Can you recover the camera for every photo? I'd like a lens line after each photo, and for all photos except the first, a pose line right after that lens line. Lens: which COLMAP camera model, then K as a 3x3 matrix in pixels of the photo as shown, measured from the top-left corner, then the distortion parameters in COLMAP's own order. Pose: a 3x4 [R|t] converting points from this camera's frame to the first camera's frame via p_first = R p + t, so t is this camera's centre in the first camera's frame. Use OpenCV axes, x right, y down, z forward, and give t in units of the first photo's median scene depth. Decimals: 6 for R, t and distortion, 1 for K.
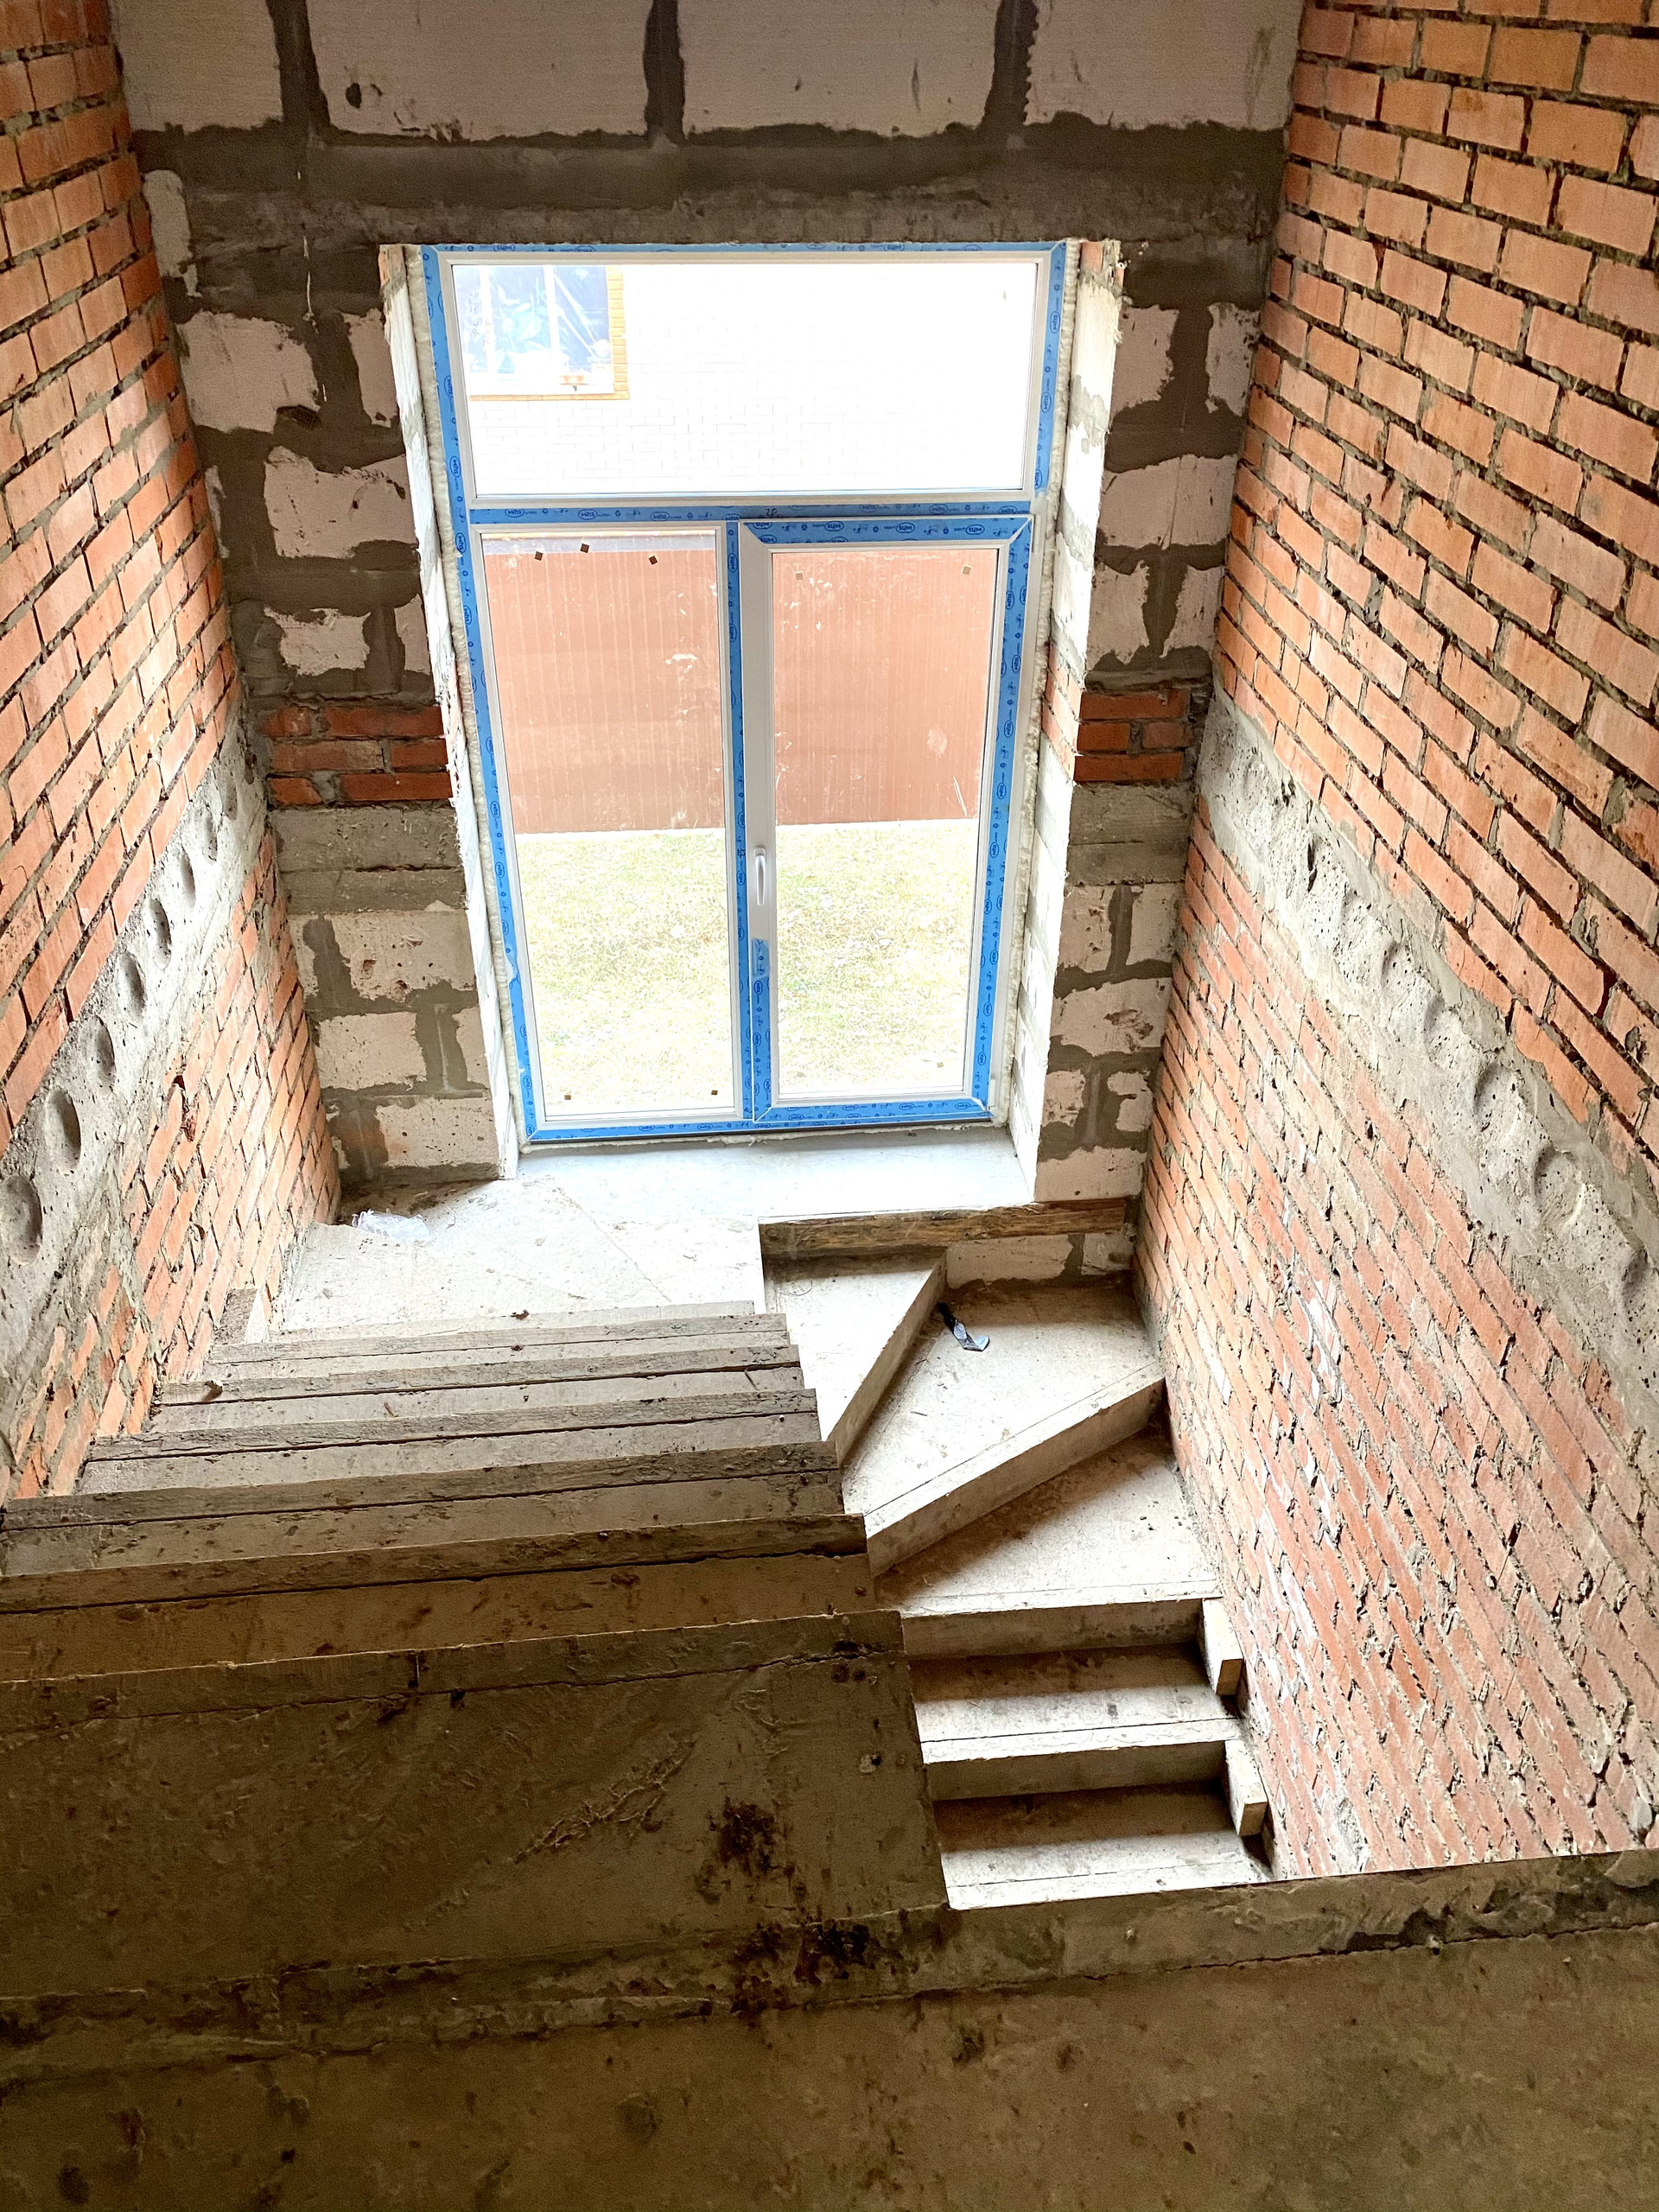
lens RADIAL K [[1677.8, 0, 811.7], [0, 1677.8, 1119.3], [0, 0, 1]] dist [0.053149, -0.079279]
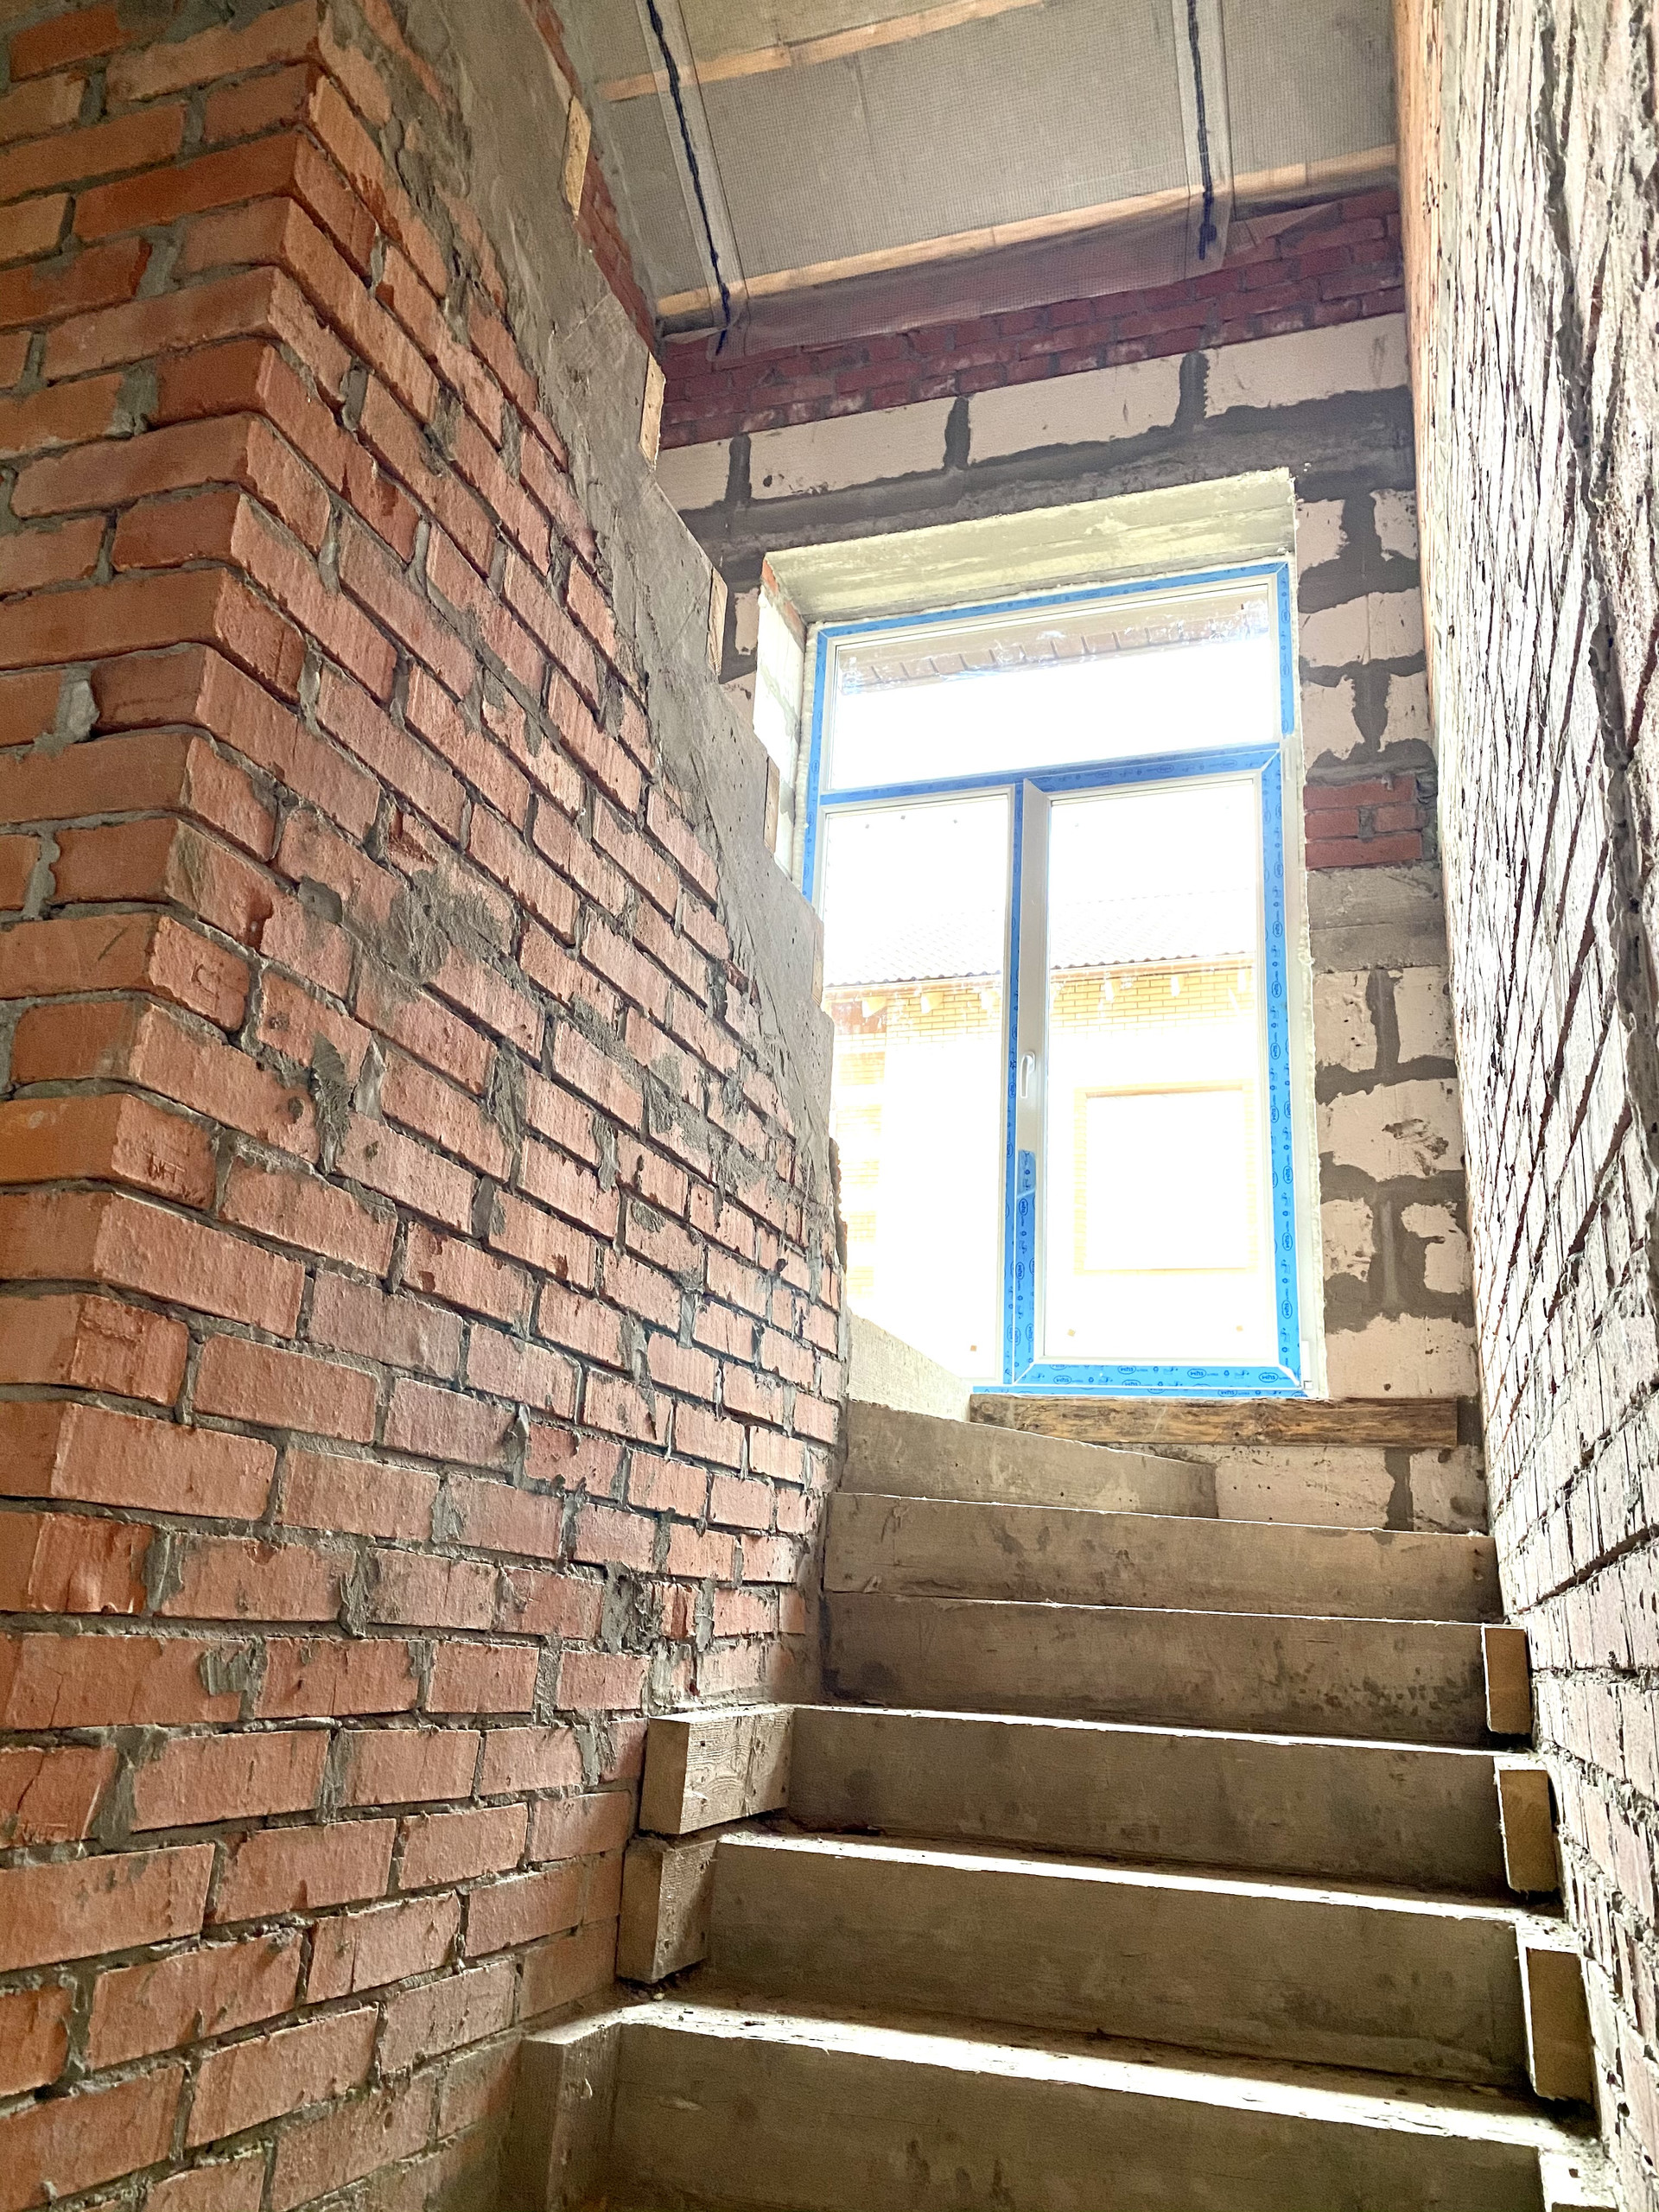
lens RADIAL K [[1677.8, 0, 834.9], [0, 1677.8, 1087.1], [0, 0, 1]] dist [0.053149, -0.079279]
pose [[0.915703, -0.080200, -0.393771, 0.270499], [-0.269200, 0.605098, -0.749258, 0.673272], [0.298361, 0.792101, 0.532500, 0.465336]]
